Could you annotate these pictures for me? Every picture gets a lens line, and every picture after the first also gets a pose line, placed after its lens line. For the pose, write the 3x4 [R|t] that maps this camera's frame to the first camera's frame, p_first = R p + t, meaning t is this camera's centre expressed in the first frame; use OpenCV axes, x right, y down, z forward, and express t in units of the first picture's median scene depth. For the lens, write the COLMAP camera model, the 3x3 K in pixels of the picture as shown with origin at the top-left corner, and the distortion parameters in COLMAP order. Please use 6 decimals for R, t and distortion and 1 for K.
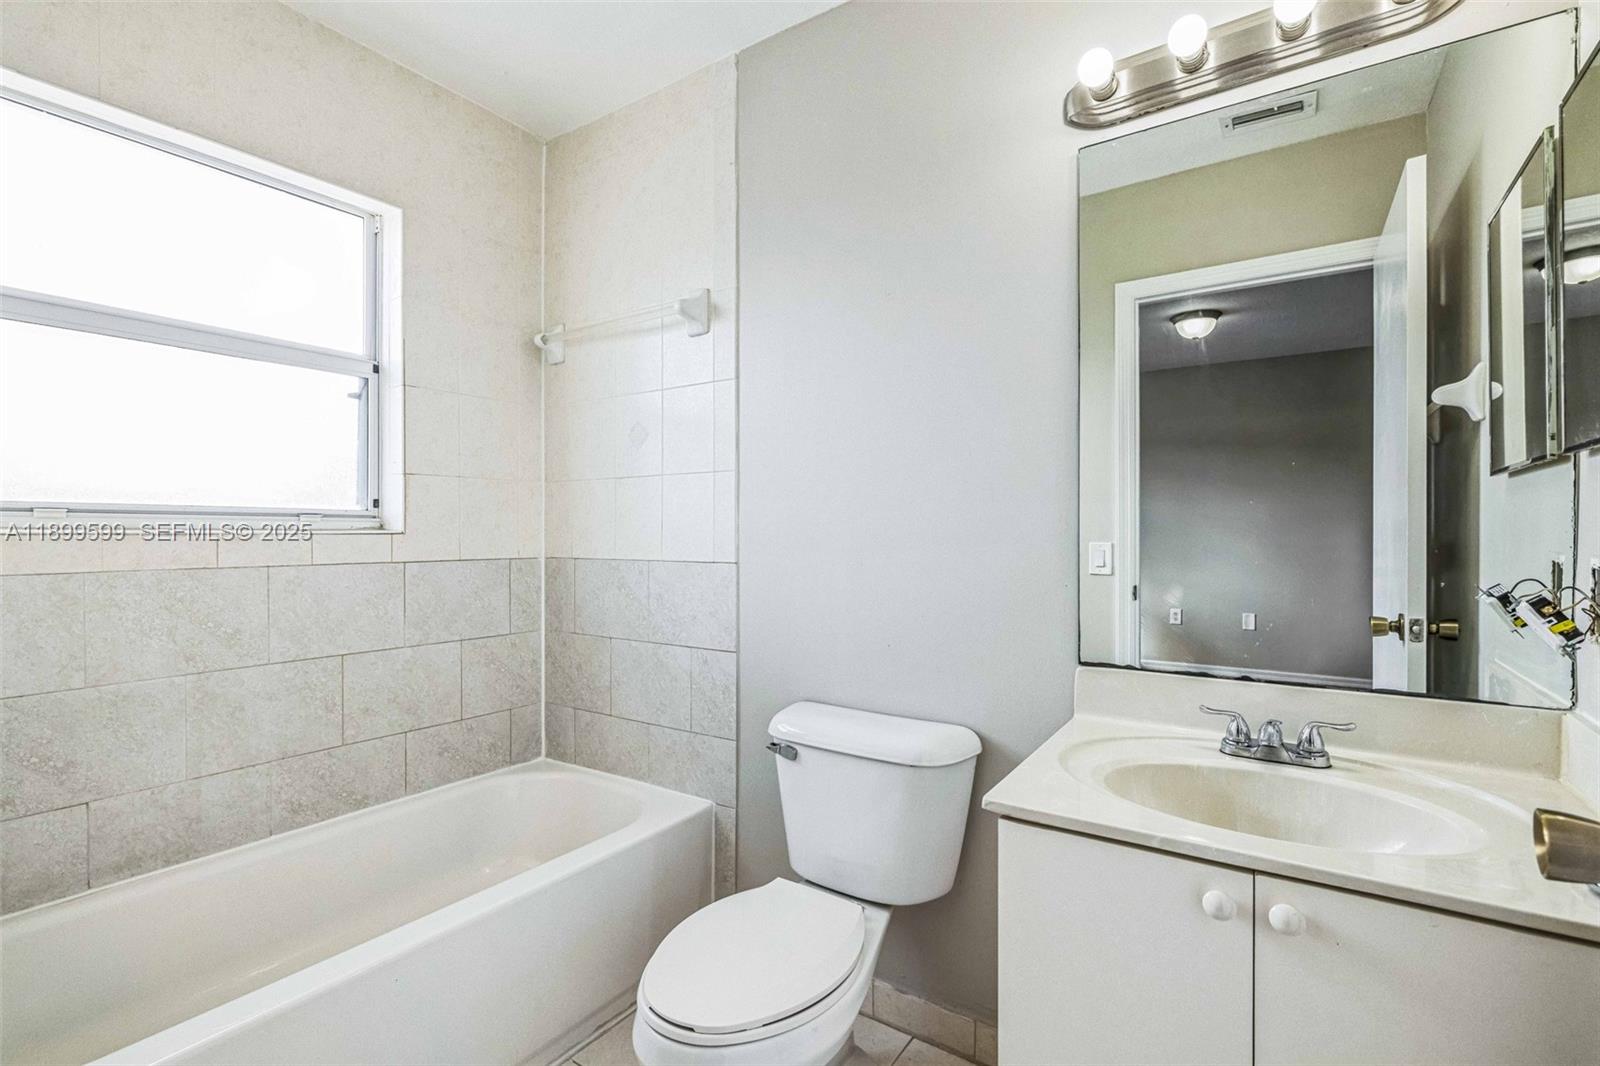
lens RADIAL K [[730.3, 0, 798.9], [0, 730.3, 532.3], [0, 0, 1]] dist [-0.000358, -0.000014]
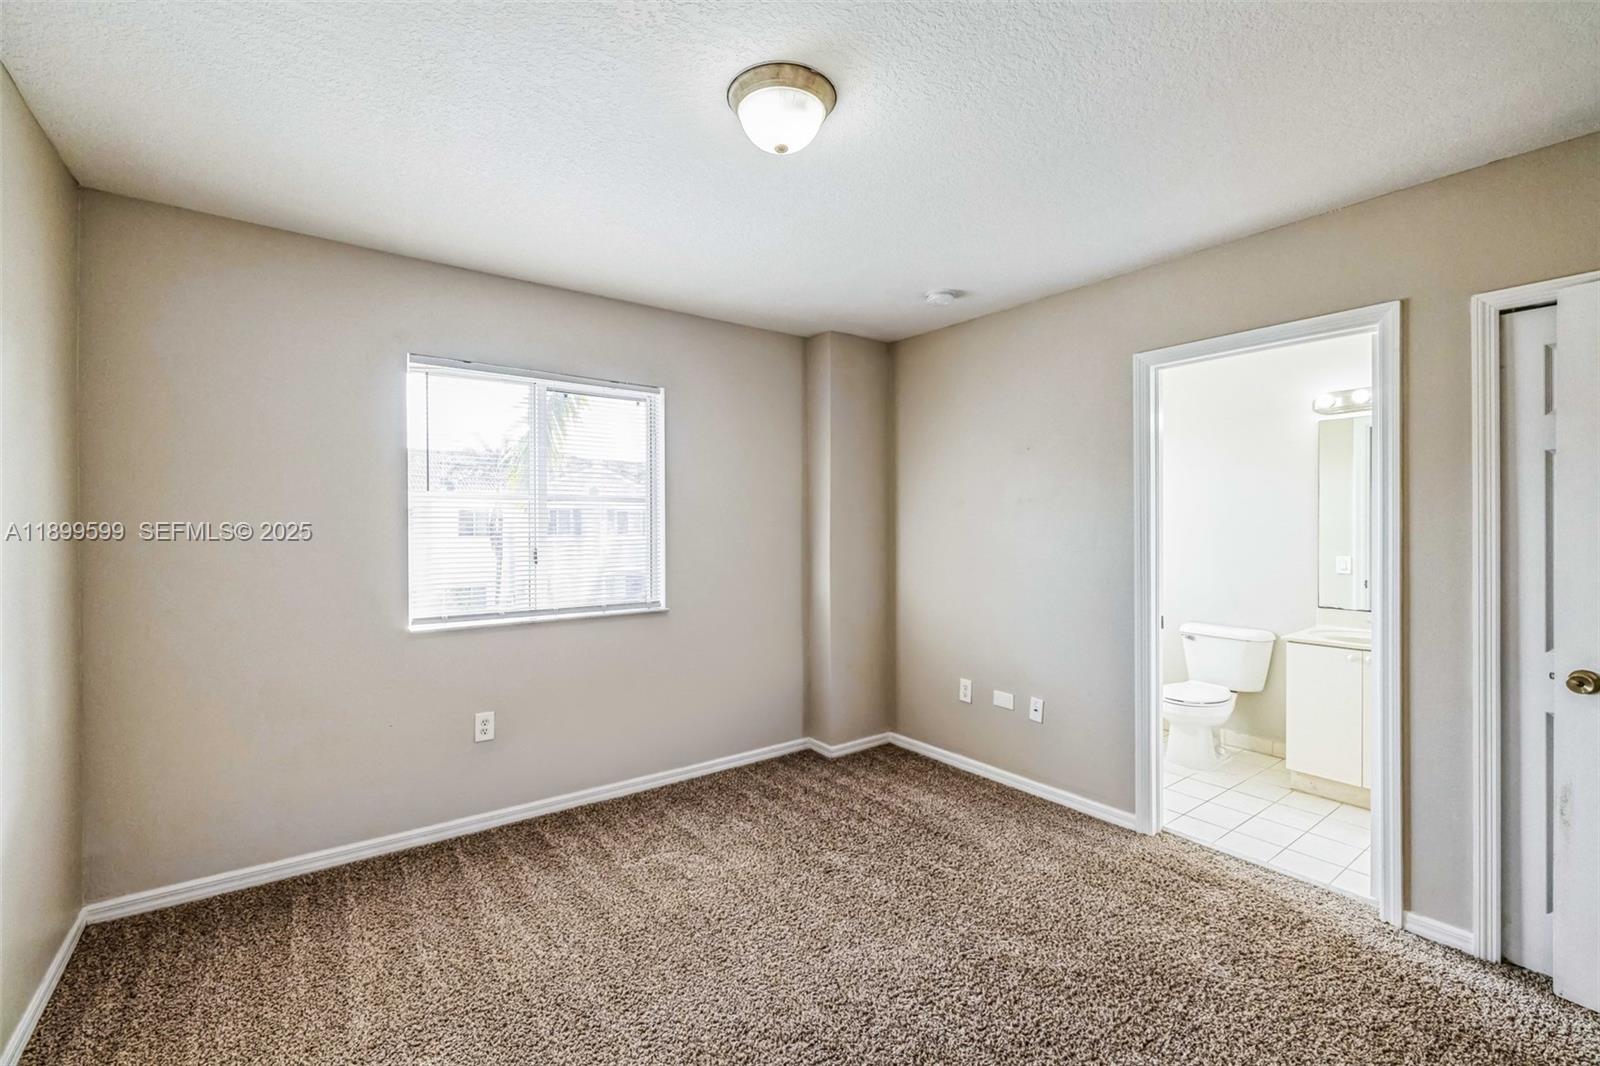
lens RADIAL K [[681.2, 0, 798.2], [0, 681.2, 531.3], [0, 0, 1]] dist [0.005723, 0.000136]
pose [[0.941220, 0.001710, -0.337790, -0.528997], [-0.001311, 0.999998, 0.001410, -0.091529], [0.337792, -0.000884, 0.941220, -1.870329]]
